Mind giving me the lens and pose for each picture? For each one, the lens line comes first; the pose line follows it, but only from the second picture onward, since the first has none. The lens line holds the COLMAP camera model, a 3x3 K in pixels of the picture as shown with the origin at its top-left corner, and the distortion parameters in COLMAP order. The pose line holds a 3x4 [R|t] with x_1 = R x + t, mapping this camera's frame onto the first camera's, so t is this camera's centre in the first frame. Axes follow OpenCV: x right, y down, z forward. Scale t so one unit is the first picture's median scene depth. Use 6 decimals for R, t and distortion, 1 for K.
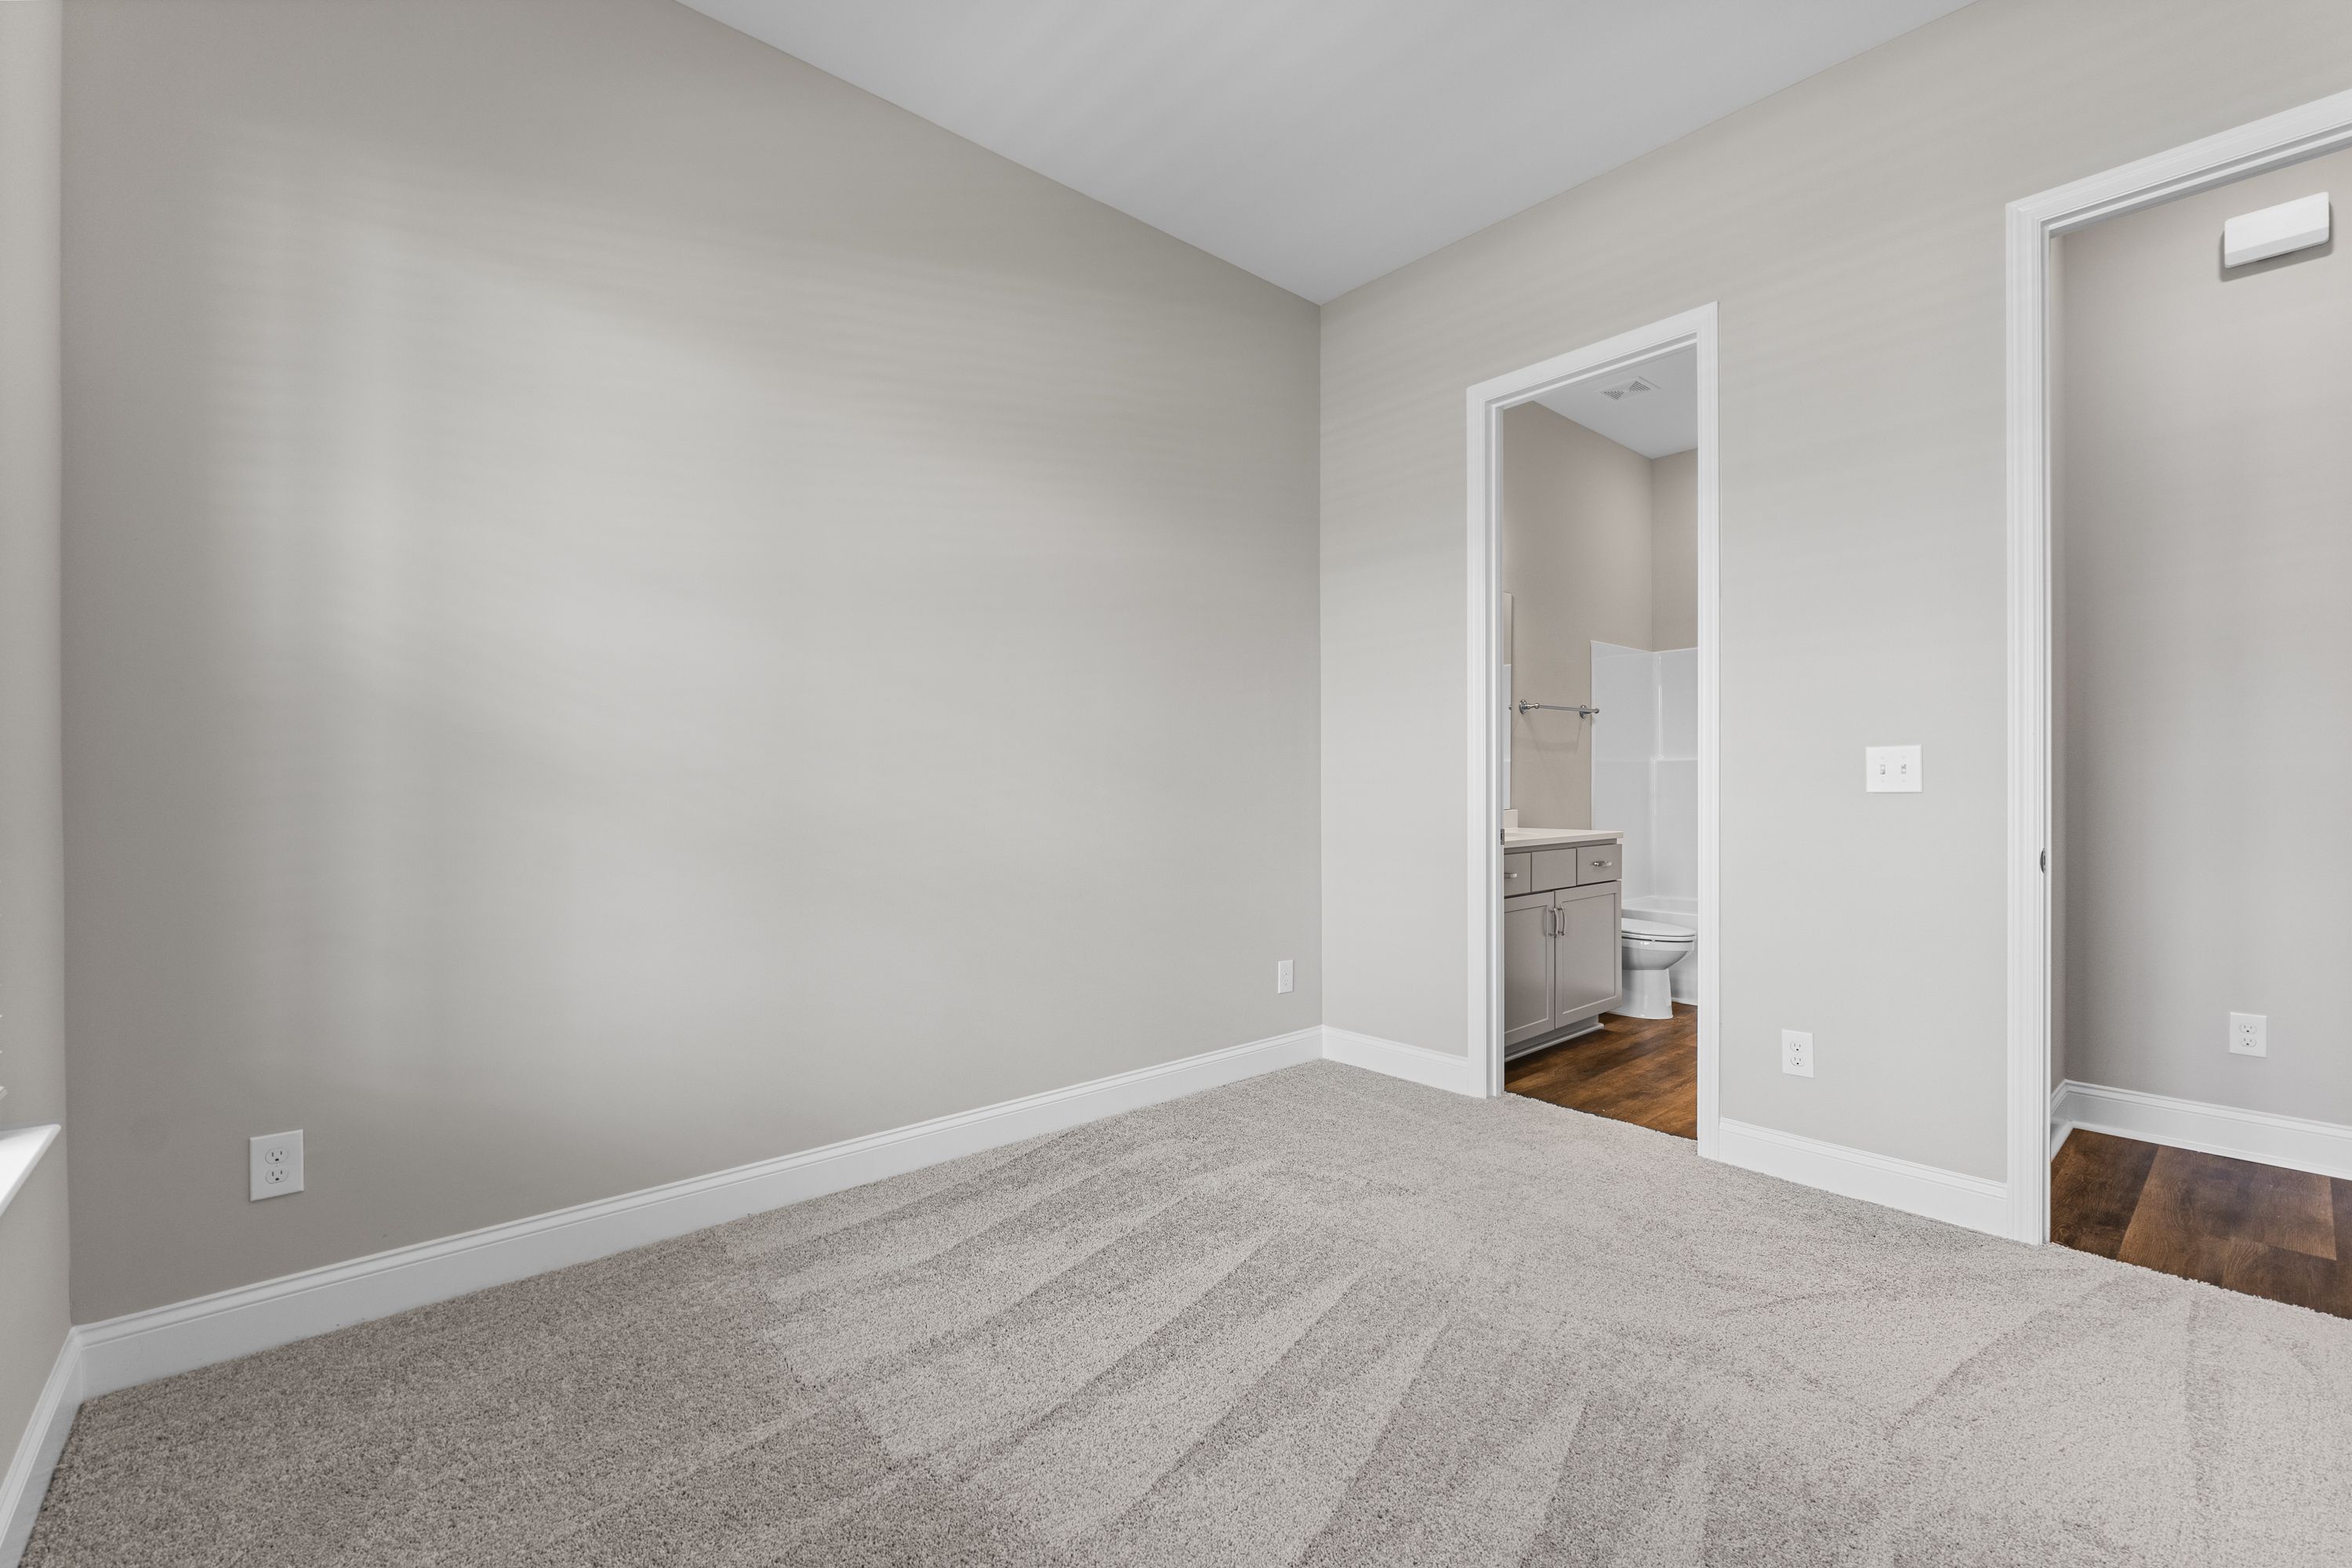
lens RADIAL K [[971.1, 0, 1188.5], [0, 971.1, 780.1], [0, 0, 1]] dist [-0.001989, 0.000210]
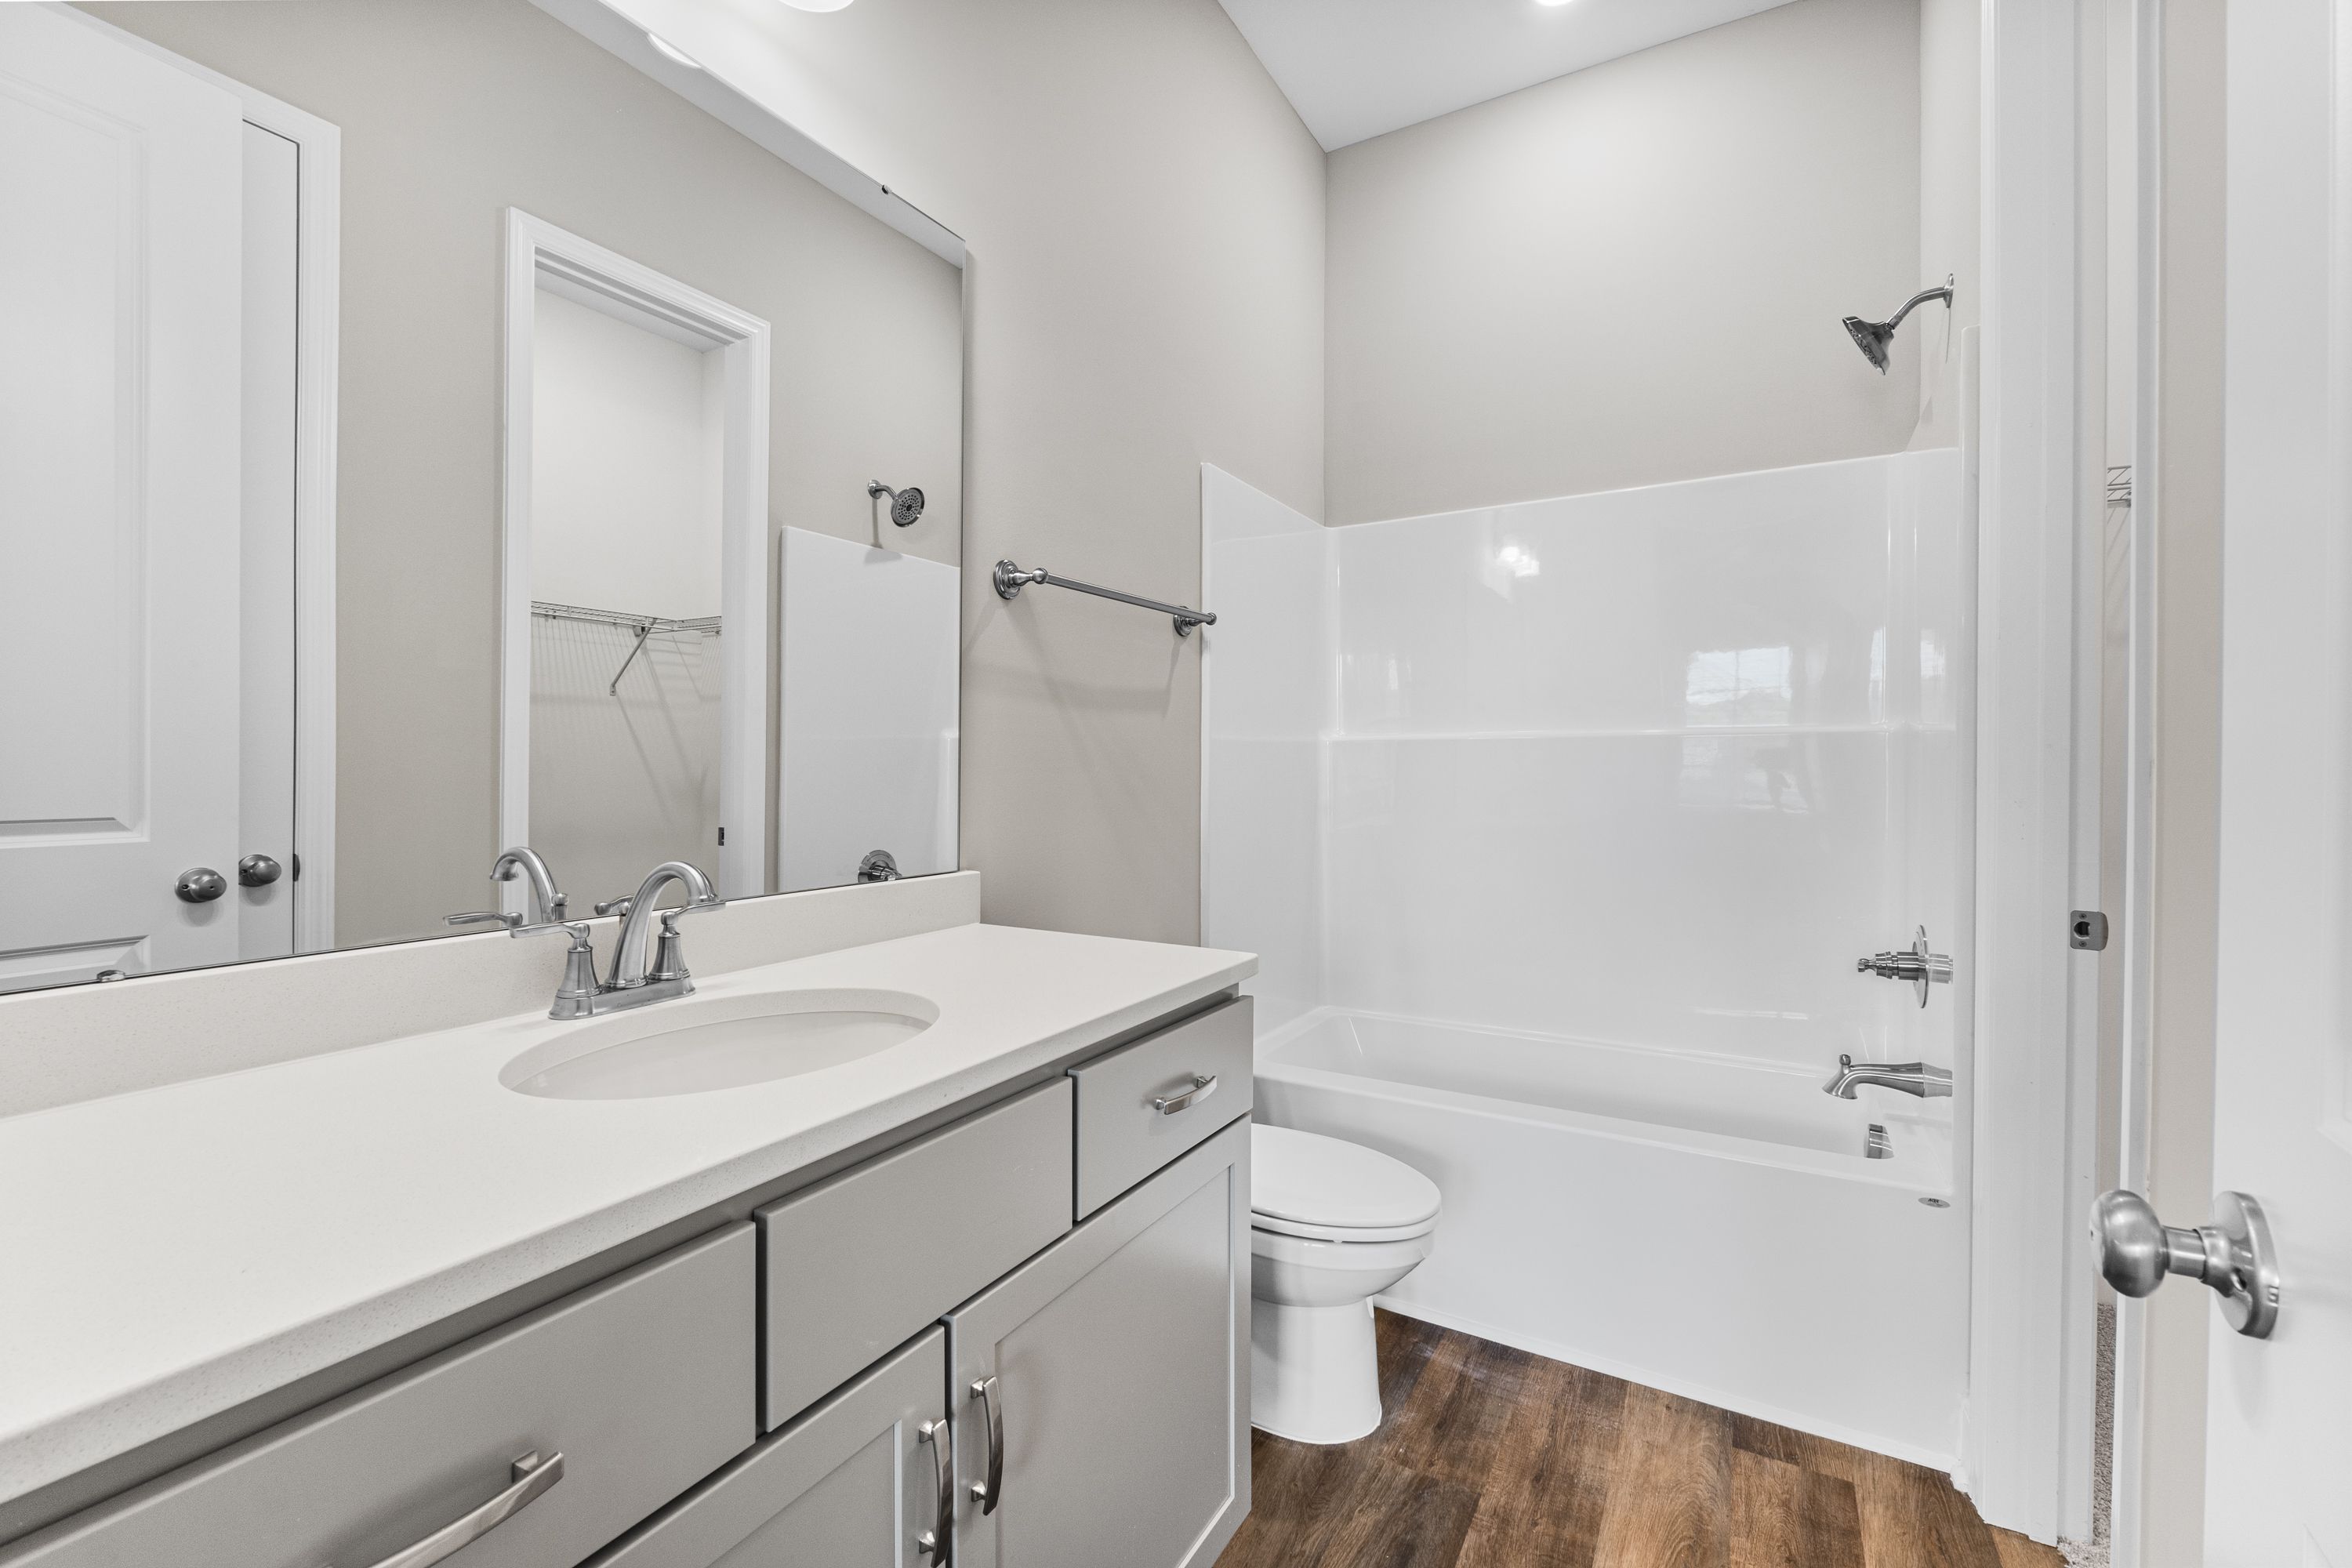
lens RADIAL K [[971.1, 0, 1168.3], [0, 971.1, 773.8], [0, 0, 1]] dist [-0.001989, 0.000210]
pose [[0.954105, 0.004353, 0.299439, 0.293021], [-0.008688, 0.999876, 0.013146, -0.009003], [-0.299345, -0.015144, 0.954025, 0.636710]]
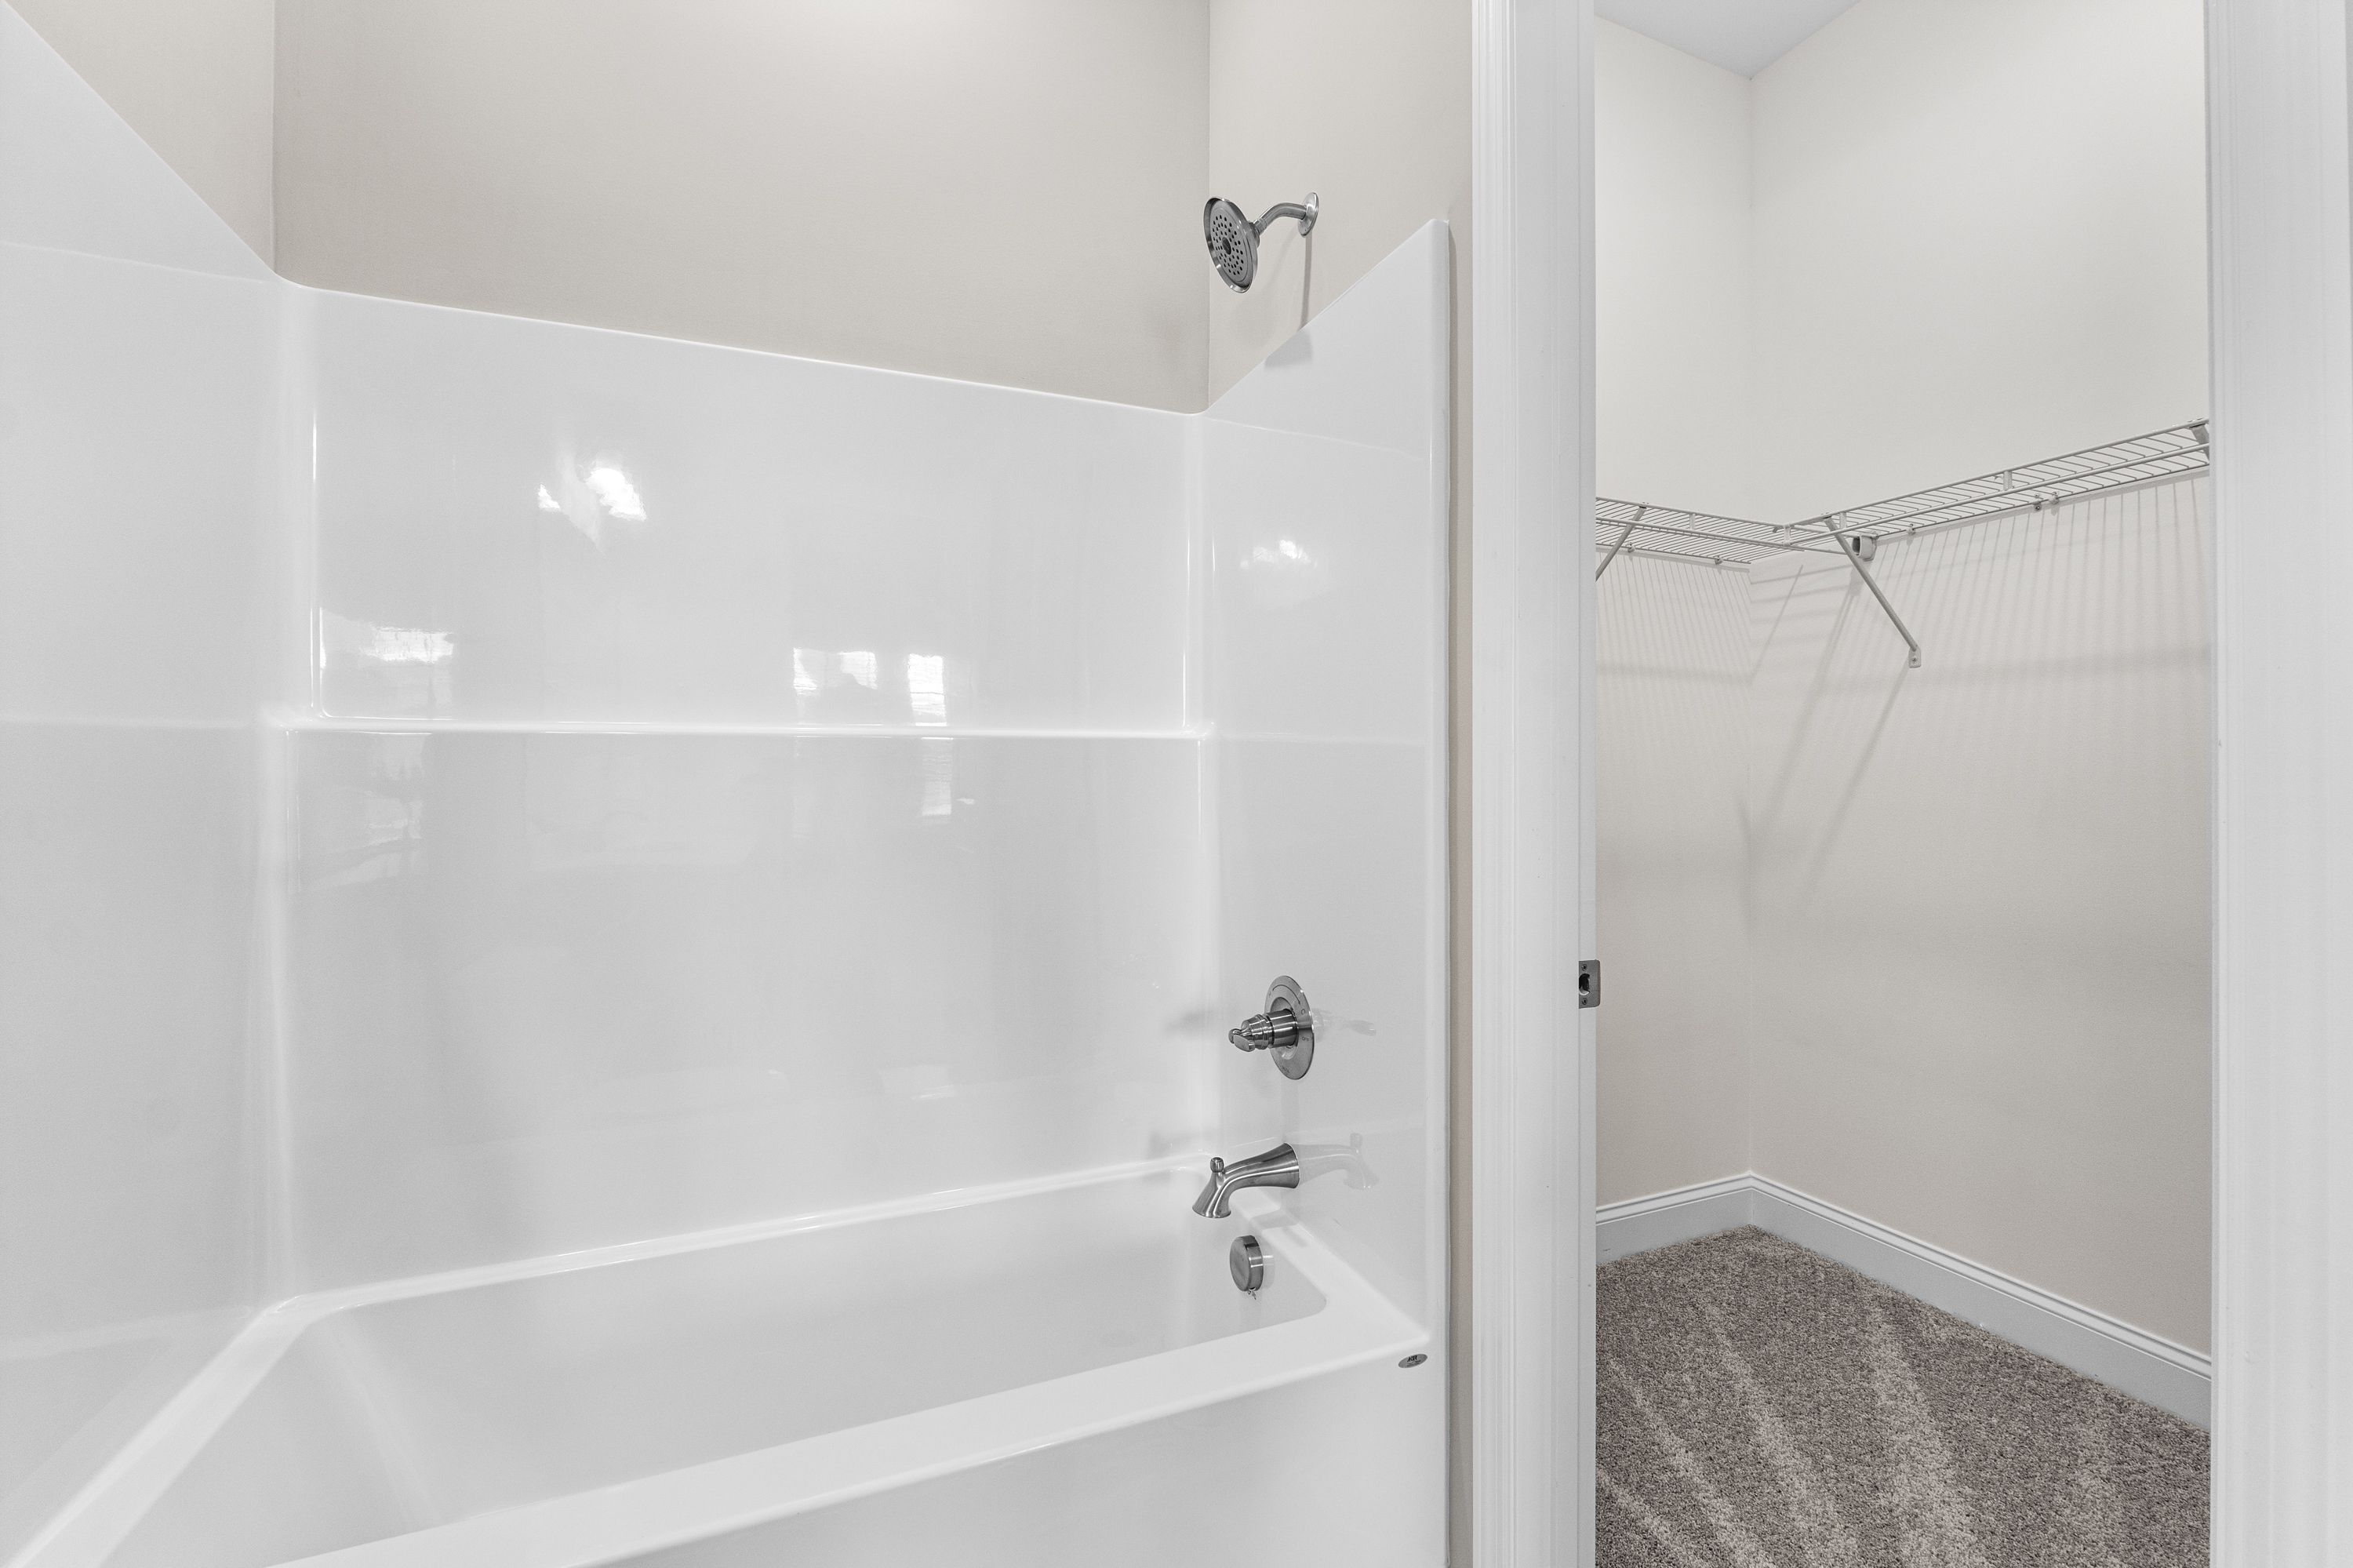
lens RADIAL K [[971.5, 0, 1170.7], [0, 971.5, 778.8], [0, 0, 1]] dist [-0.001989, 0.000210]
pose [[0.316332, 0.005585, 0.948632, 0.382635], [-0.009228, 0.999953, -0.002811, -0.009401], [-0.948604, -0.007864, 0.316369, 0.851035]]
